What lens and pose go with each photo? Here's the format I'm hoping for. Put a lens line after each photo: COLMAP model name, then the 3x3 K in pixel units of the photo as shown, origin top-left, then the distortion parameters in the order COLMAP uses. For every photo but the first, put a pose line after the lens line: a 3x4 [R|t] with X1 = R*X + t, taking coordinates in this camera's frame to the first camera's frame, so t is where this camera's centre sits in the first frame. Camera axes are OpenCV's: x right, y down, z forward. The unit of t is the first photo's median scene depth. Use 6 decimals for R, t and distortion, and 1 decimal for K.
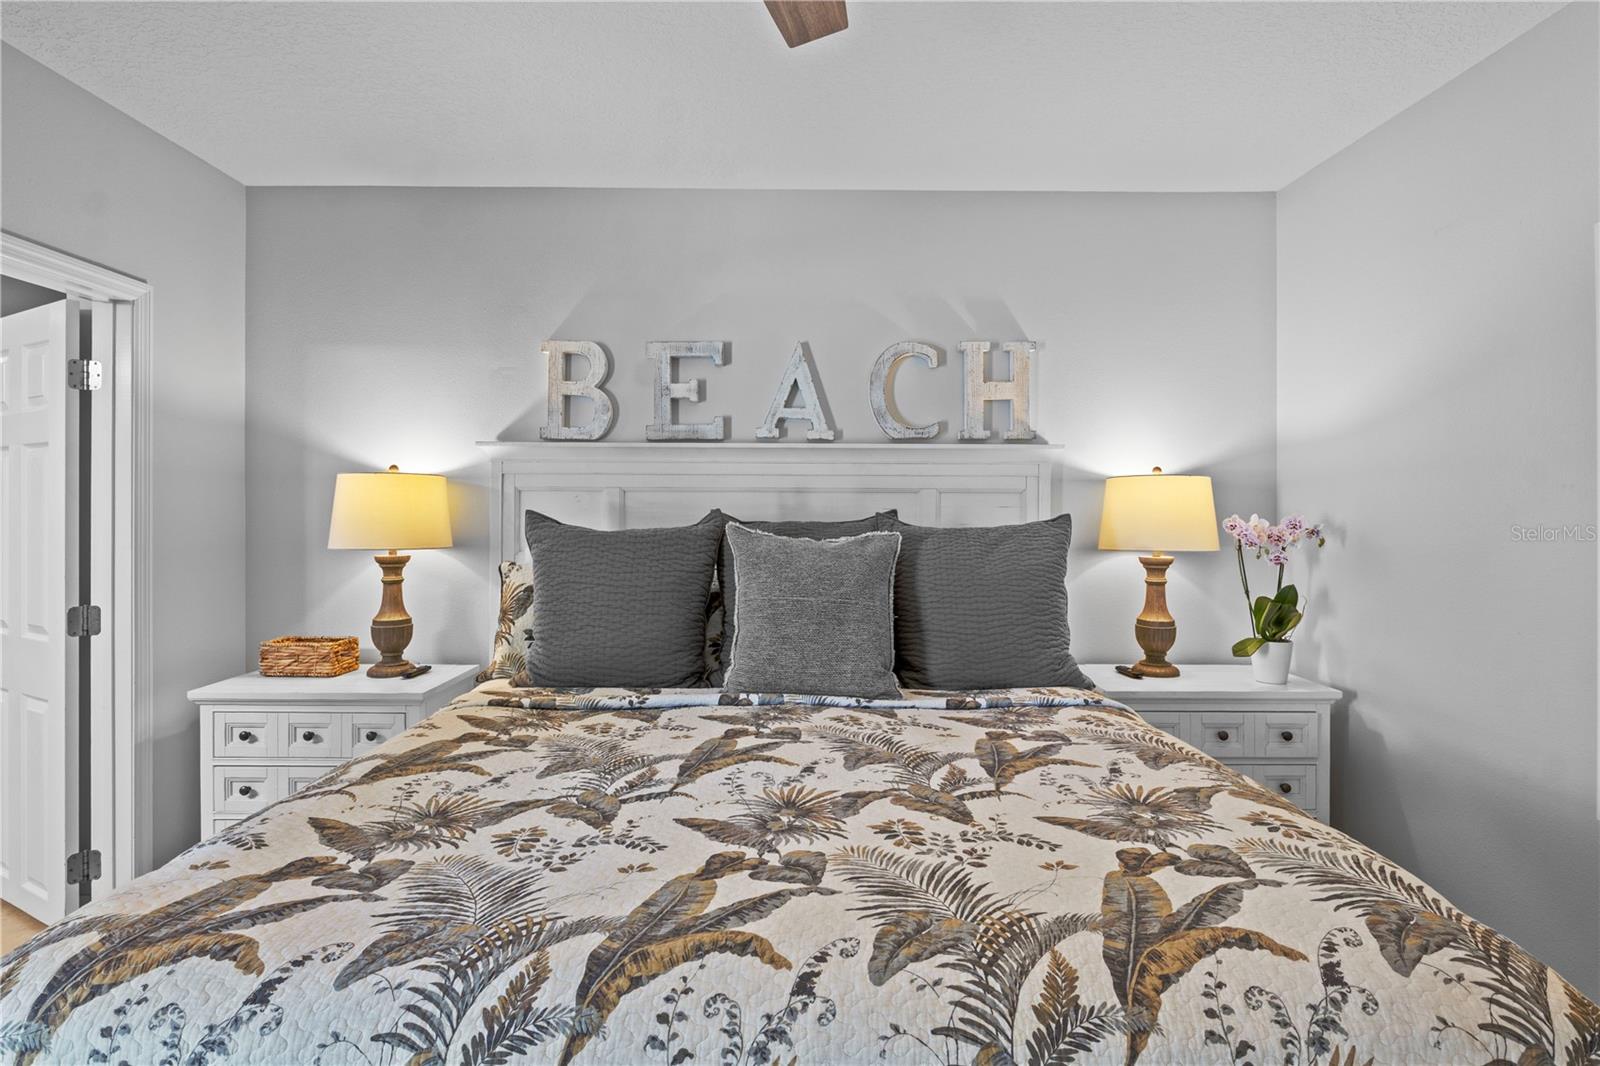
lens RADIAL K [[803.2, 0, 796.1], [0, 803.2, 521.8], [0, 0, 1]] dist [-0.006395, -0.000060]
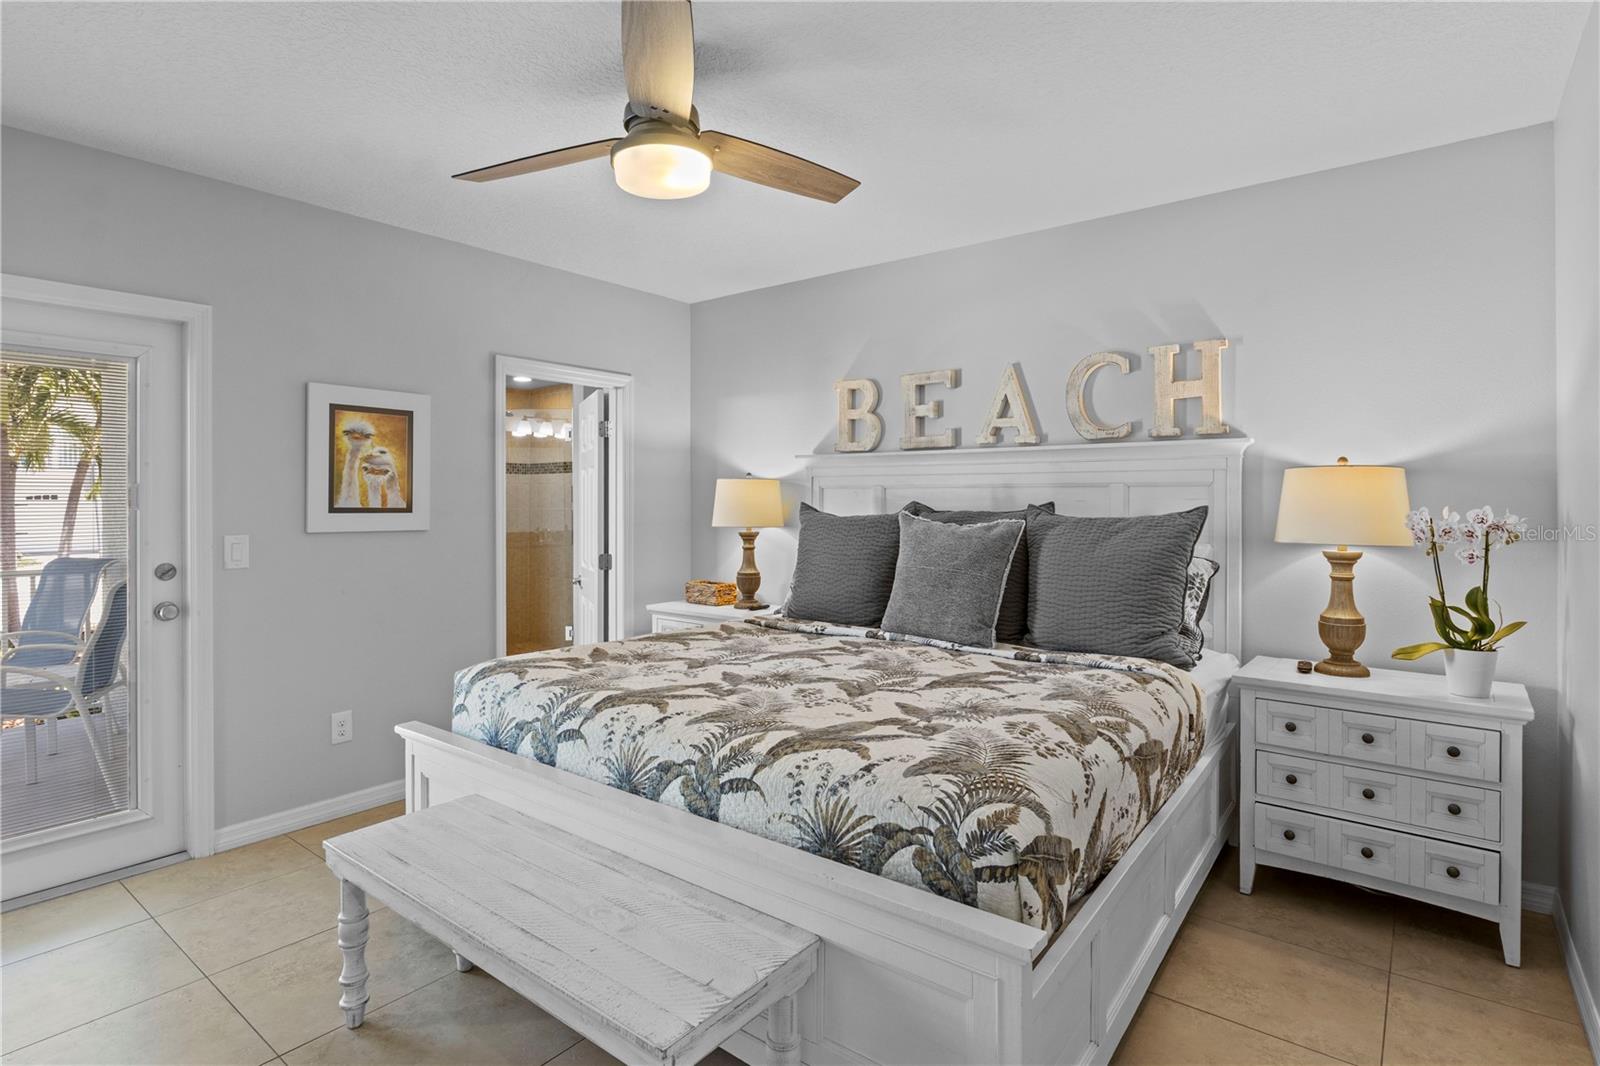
lens RADIAL K [[803.2, 0, 797.3], [0, 803.2, 524.9], [0, 0, 1]] dist [-0.006395, -0.000060]
pose [[0.779849, 0.017588, -0.625720, 0.535923], [-0.009261, 0.999820, 0.016561, 0.002714], [0.625899, -0.007121, 0.779872, -0.152108]]
